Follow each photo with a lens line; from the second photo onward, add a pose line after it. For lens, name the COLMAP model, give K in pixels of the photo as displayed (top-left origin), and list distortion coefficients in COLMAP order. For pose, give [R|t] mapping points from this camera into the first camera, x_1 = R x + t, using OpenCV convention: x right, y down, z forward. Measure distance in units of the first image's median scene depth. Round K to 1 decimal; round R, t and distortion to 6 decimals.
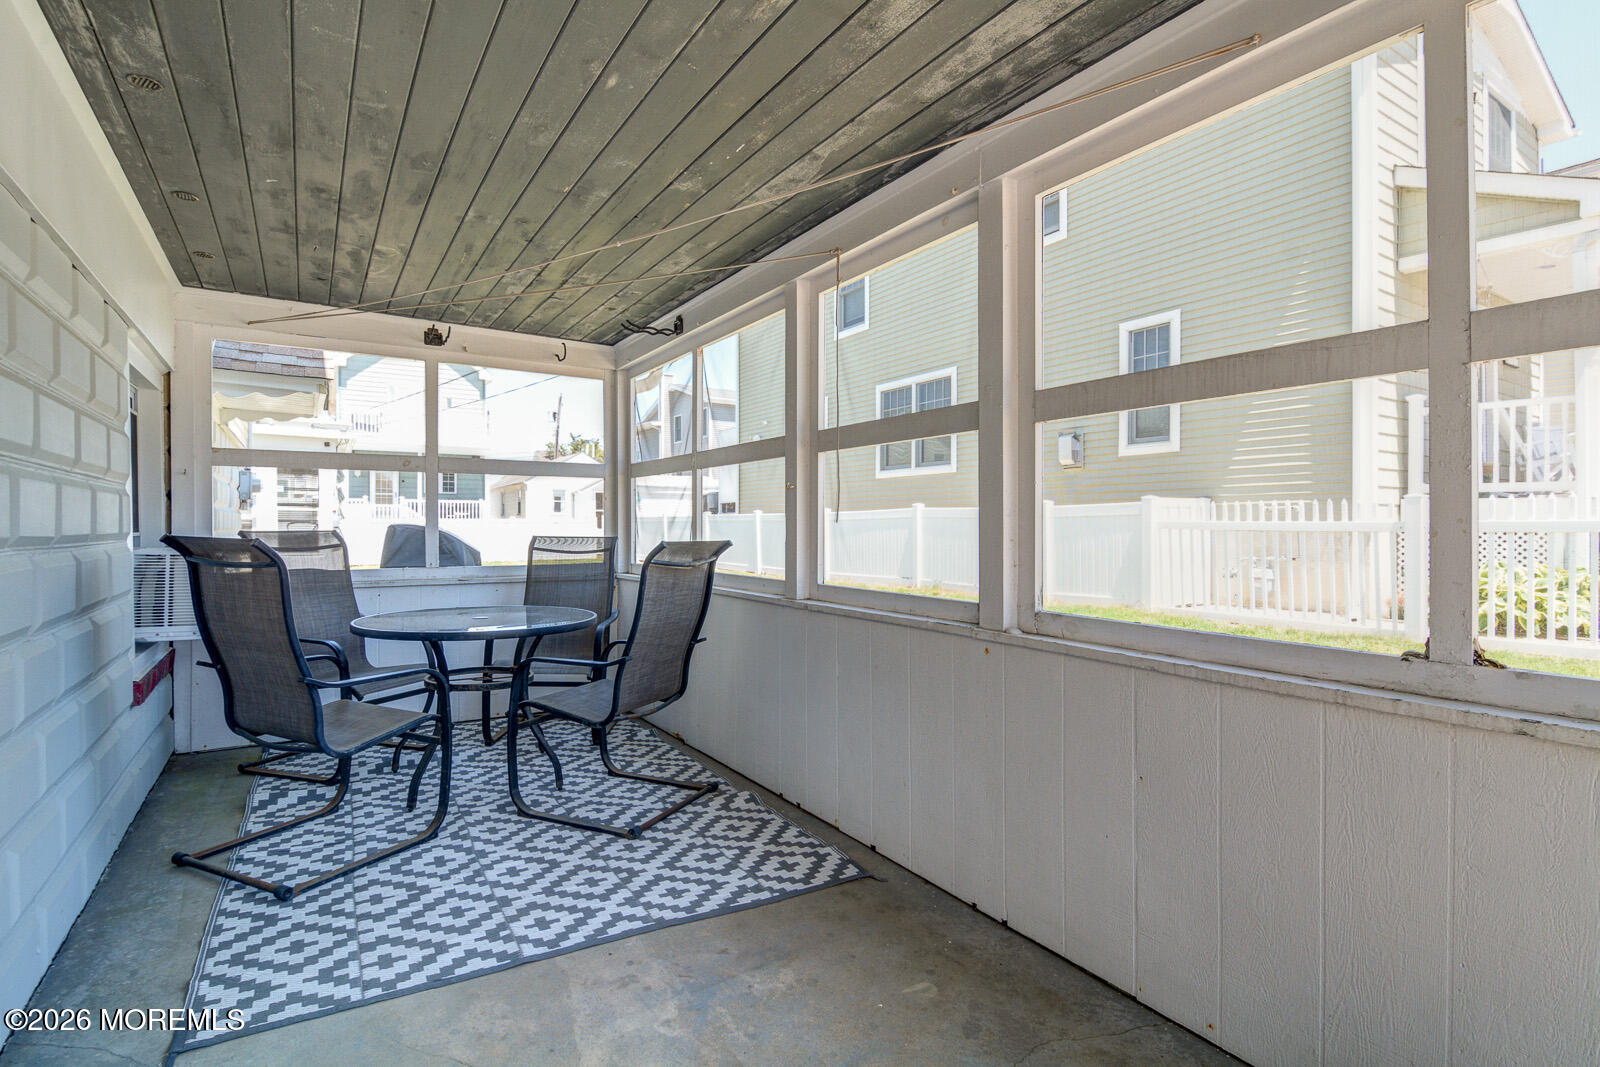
lens RADIAL K [[778.1, 0, 788.2], [0, 778.1, 528.1], [0, 0, 1]] dist [0.001820, -0.002997]
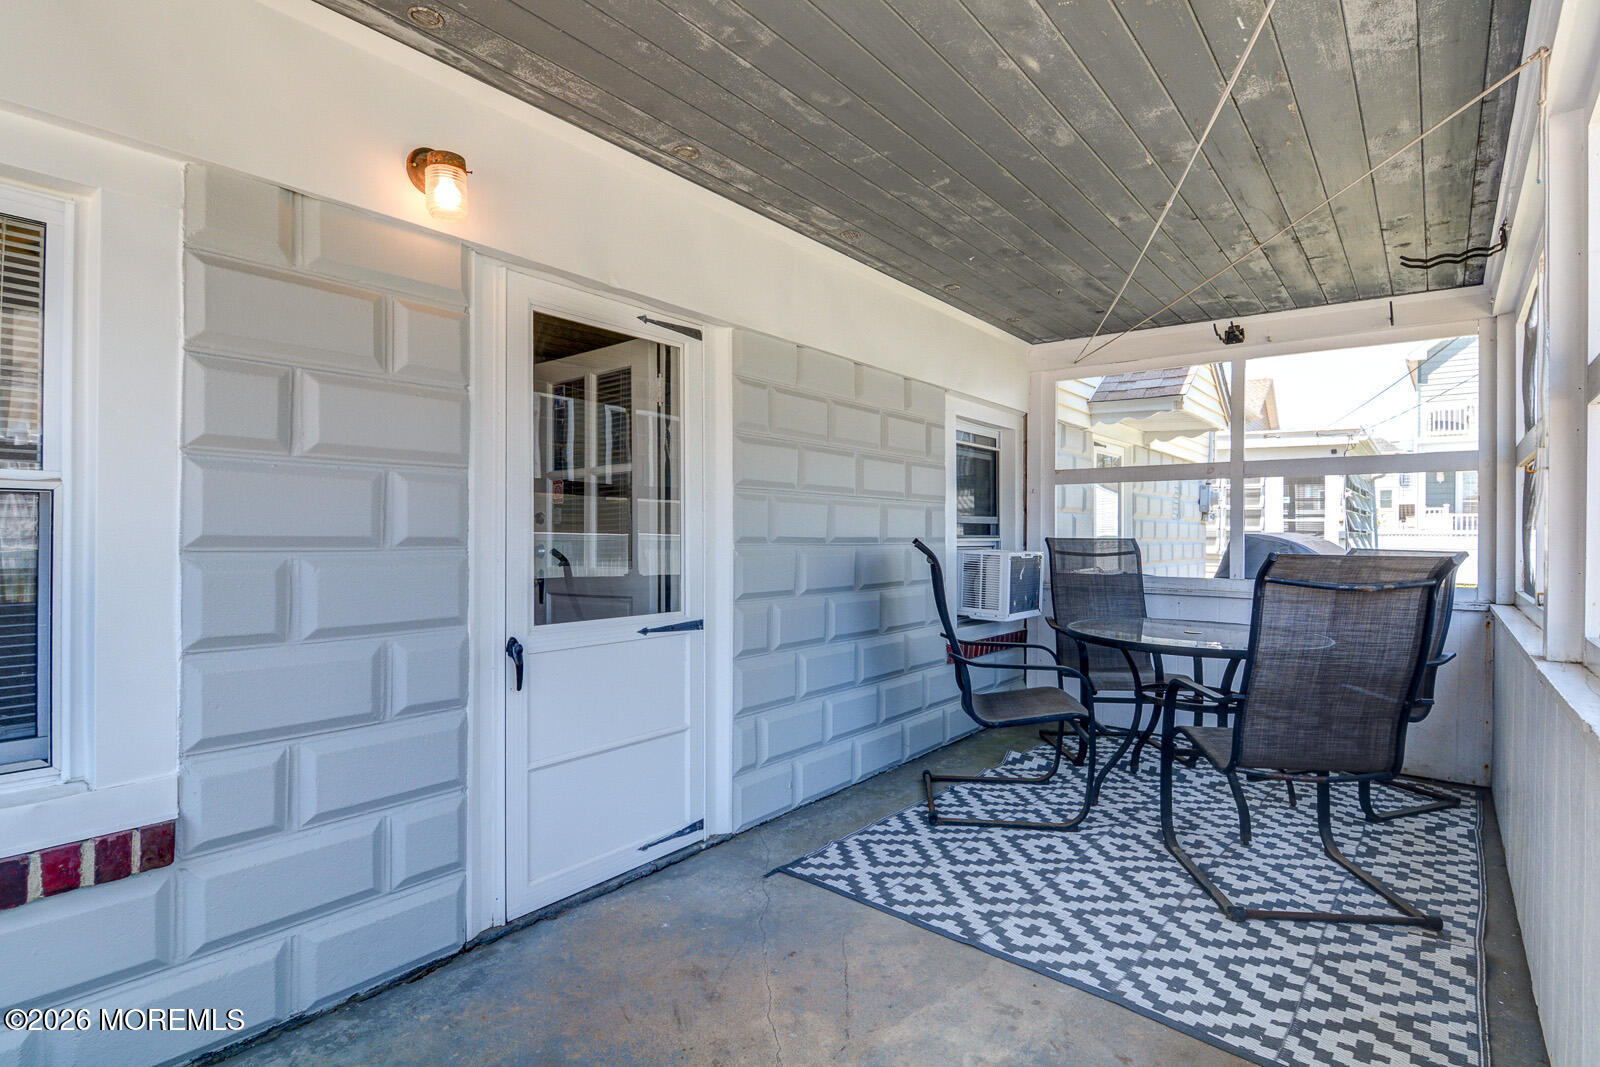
lens RADIAL K [[778.1, 0, 791.7], [0, 778.1, 531.9], [0, 0, 1]] dist [0.001820, -0.002997]
pose [[0.342926, 0.001431, -0.939361, 0.408639], [-0.011082, 0.999935, -0.002522, 0.003161], [0.939297, 0.011275, 0.342920, 0.291207]]
